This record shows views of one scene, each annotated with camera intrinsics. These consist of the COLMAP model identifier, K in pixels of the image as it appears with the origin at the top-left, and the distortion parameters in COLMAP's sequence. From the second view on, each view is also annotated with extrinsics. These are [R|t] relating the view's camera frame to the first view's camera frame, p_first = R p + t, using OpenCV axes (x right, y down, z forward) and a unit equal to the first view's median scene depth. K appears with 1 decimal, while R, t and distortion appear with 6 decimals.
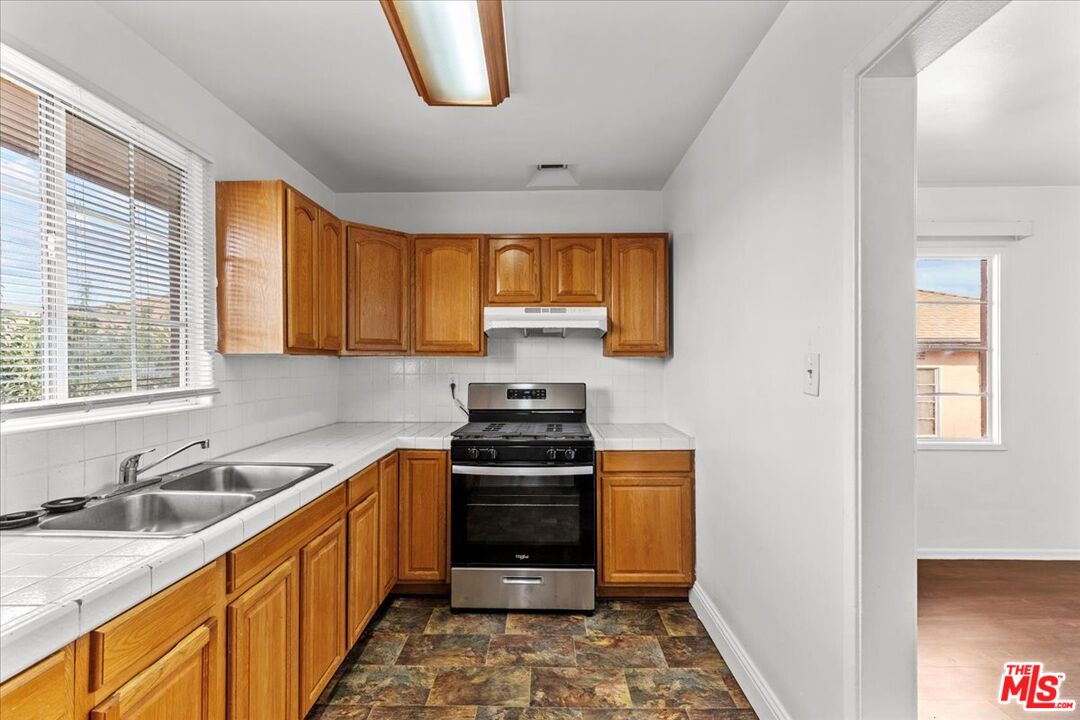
lens RADIAL K [[492.7, 0, 537.1], [0, 492.7, 361.3], [0, 0, 1]] dist [0.007589, -0.002470]
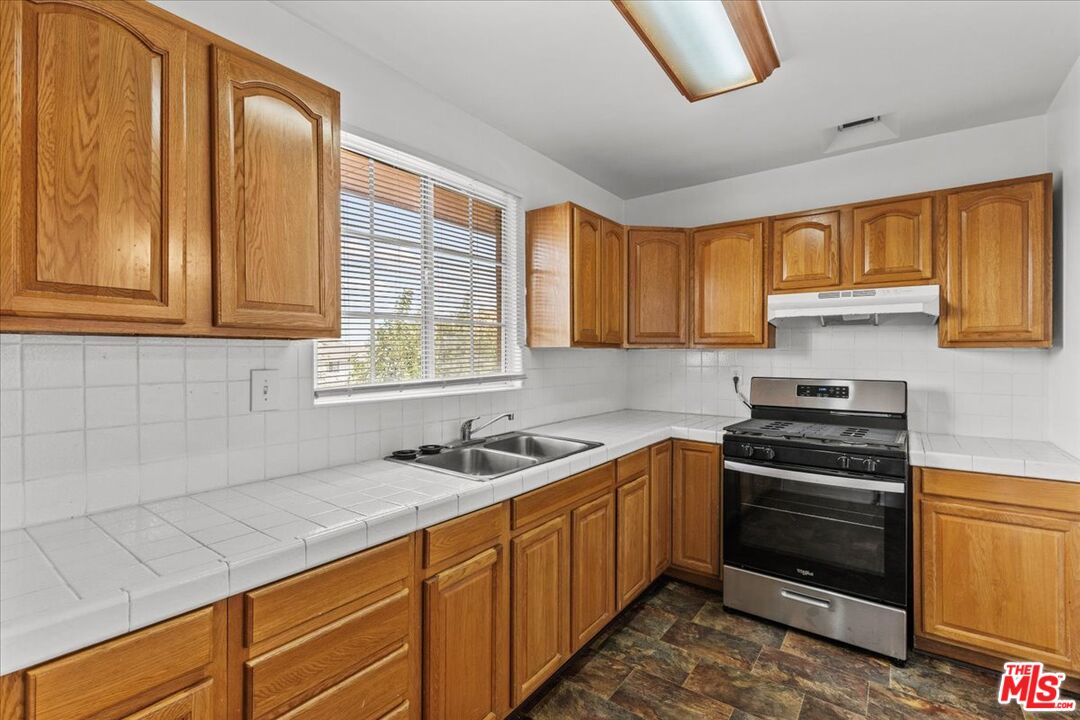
lens RADIAL K [[492.7, 0, 533.4], [0, 492.7, 355.2], [0, 0, 1]] dist [0.007589, -0.002470]
pose [[0.810944, 0.003502, -0.585113, 0.102591], [-0.001526, 0.999991, 0.003870, -0.000369], [0.585121, -0.002245, 0.810943, -0.015811]]
